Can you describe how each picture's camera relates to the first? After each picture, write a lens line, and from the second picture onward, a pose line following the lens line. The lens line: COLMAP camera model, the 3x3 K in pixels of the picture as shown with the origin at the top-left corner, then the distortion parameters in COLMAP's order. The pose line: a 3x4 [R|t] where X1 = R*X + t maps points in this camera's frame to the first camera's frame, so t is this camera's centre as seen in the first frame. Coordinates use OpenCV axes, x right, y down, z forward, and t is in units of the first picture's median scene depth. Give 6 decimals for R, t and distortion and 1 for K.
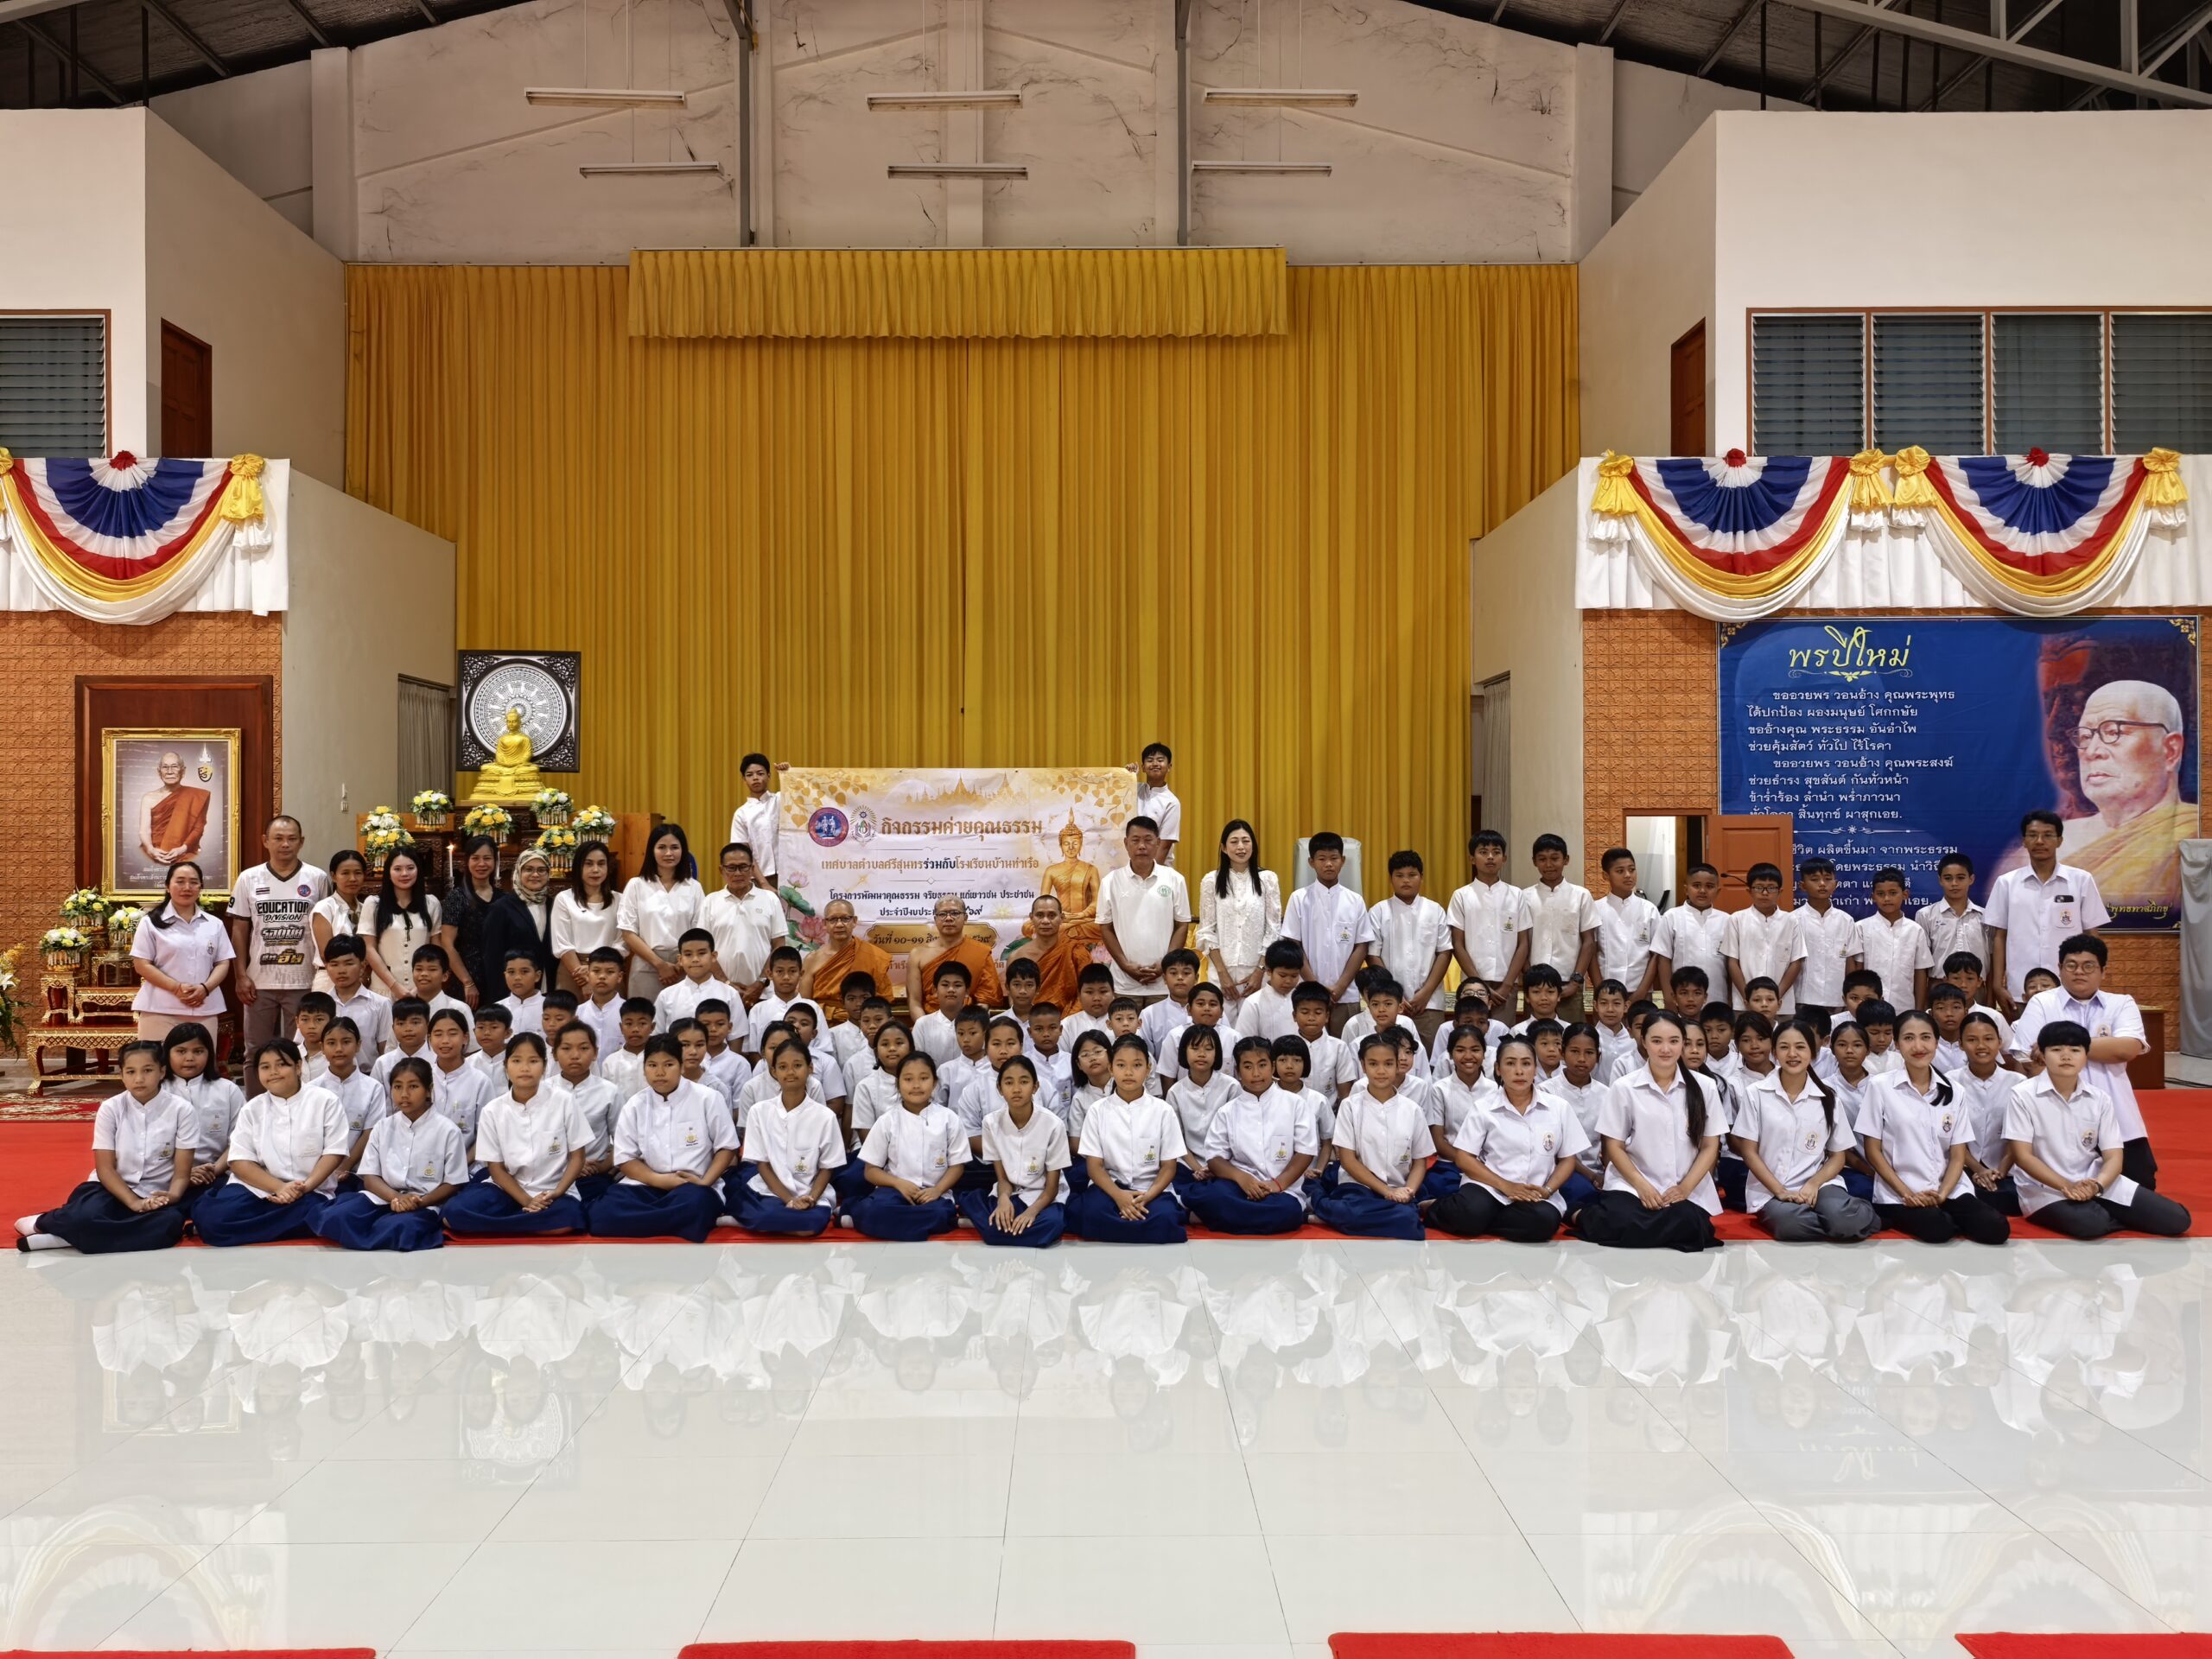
lens RADIAL K [[1935.5, 0, 1107.7], [0, 1935.5, 830.2], [0, 0, 1]] dist [0.000241, 0.000470]
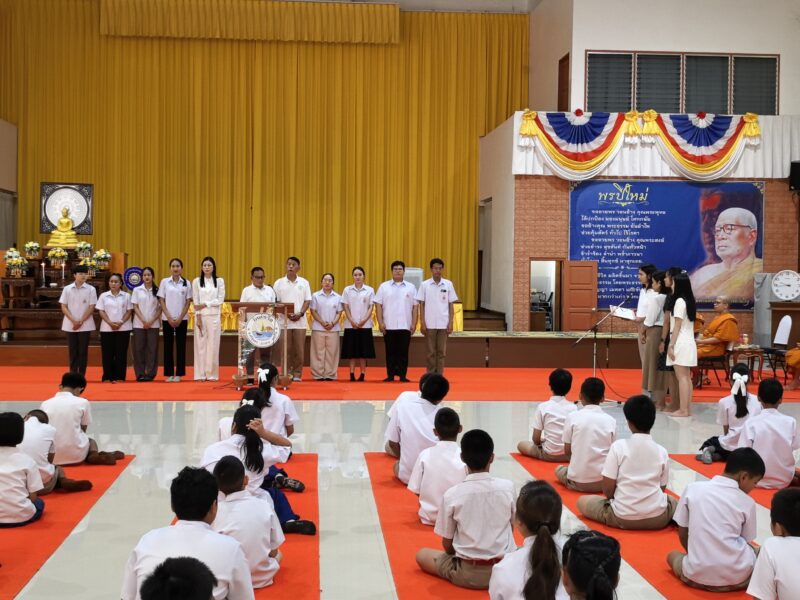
lens RADIAL K [[1115.5, 0, 402.7], [0, 1115.5, 299.2], [0, 0, 1]] dist [0.072318, 0.000000]
pose [[0.996929, 0.012788, 0.077262, 0.000002], [-0.015159, 0.999430, 0.030178, 0.001463], [-0.076832, -0.031257, 0.996554, -0.384307]]
